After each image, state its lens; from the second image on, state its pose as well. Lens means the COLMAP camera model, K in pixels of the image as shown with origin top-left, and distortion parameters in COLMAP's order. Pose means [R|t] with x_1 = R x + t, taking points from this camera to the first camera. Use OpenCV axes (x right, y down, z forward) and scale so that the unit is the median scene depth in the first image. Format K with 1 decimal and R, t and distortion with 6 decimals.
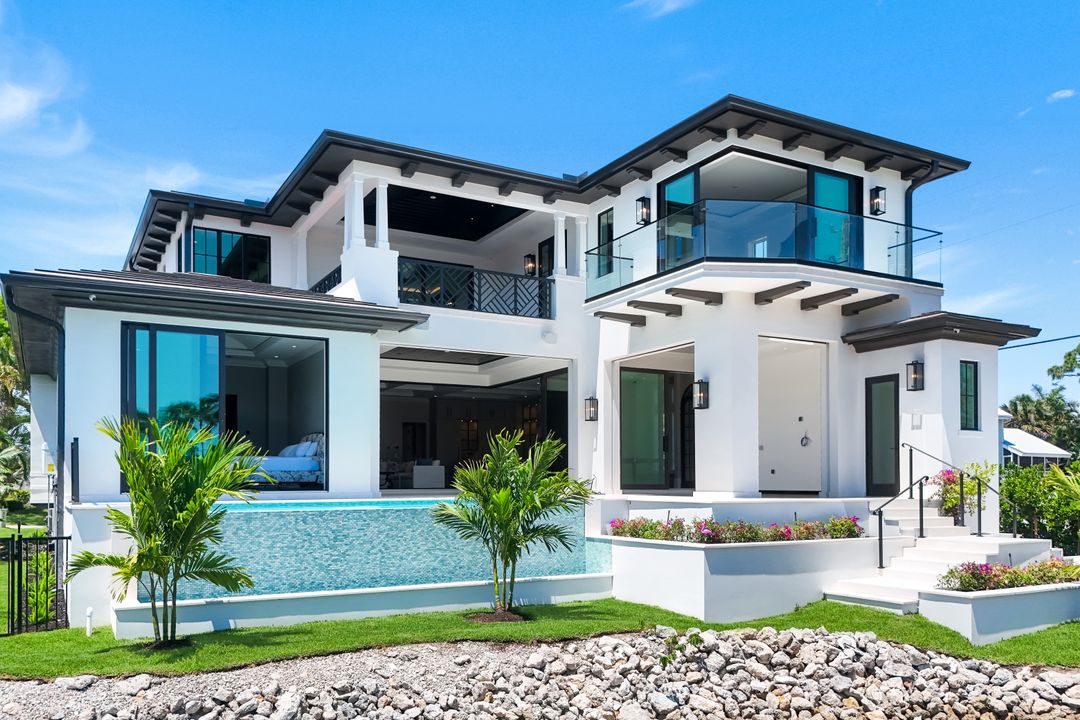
lens RADIAL K [[841.7, 0, 532.7], [0, 841.7, 484.0], [0, 0, 1]] dist [0.043970, -0.027258]
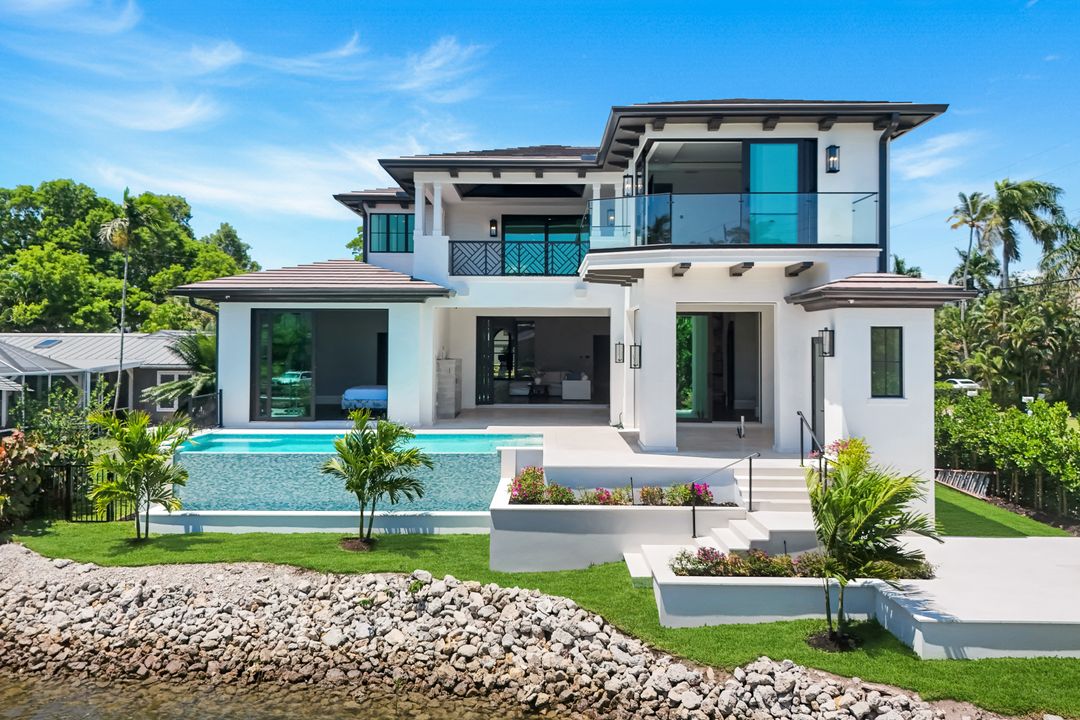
lens RADIAL K [[807.9, 0, 542.5], [0, 807.9, 330.1], [0, 0, 1]] dist [0.047263, -0.038023]
pose [[0.867769, -0.000728, -0.496967, 0.645217], [-0.004089, 0.999955, -0.008605, -0.133624], [0.496951, 0.009499, 0.867727, -0.003276]]
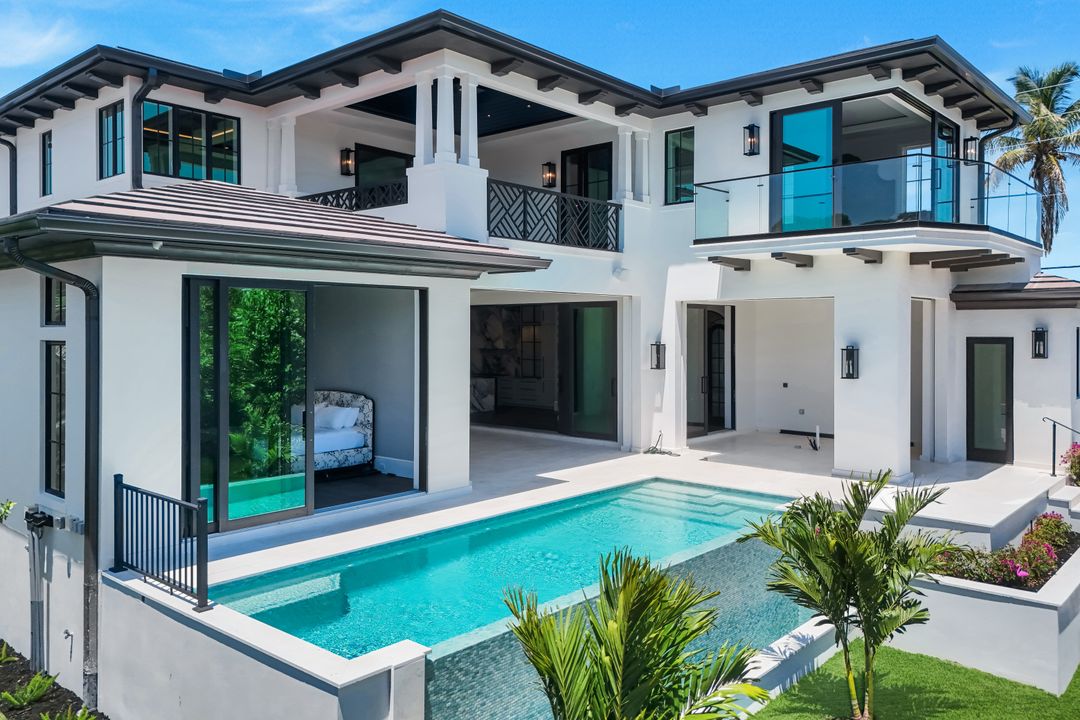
lens RADIAL K [[807.9, 0, 522.2], [0, 807.9, 336.5], [0, 0, 1]] dist [0.047263, -0.038023]
pose [[0.948413, 0.002466, 0.317028, -0.406070], [-0.006647, 0.999905, 0.012107, -0.144484], [-0.316968, -0.013589, 0.948339, 0.307797]]
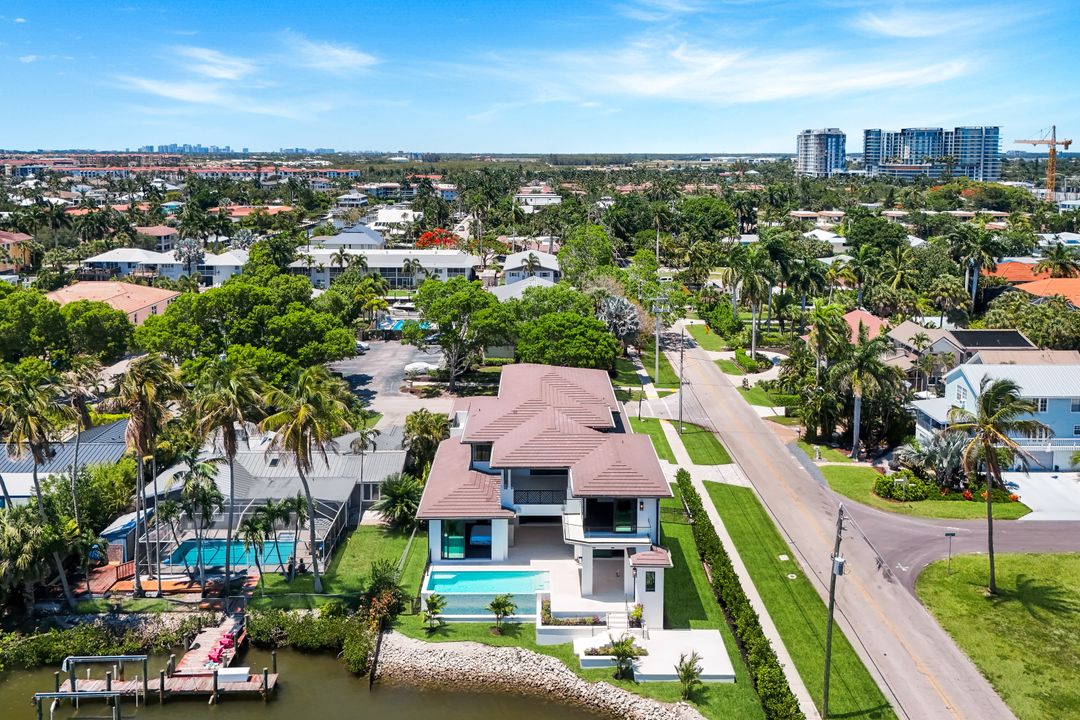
lens RADIAL K [[807.9, 0, 537.7], [0, 807.9, 231.9], [0, 0, 1]] dist [0.047263, -0.038023]
pose [[0.872649, 0.044205, -0.486343, 1.661963], [-0.001415, 0.996119, 0.088002, -1.799003], [0.488346, -0.076107, 0.869325, -1.950016]]
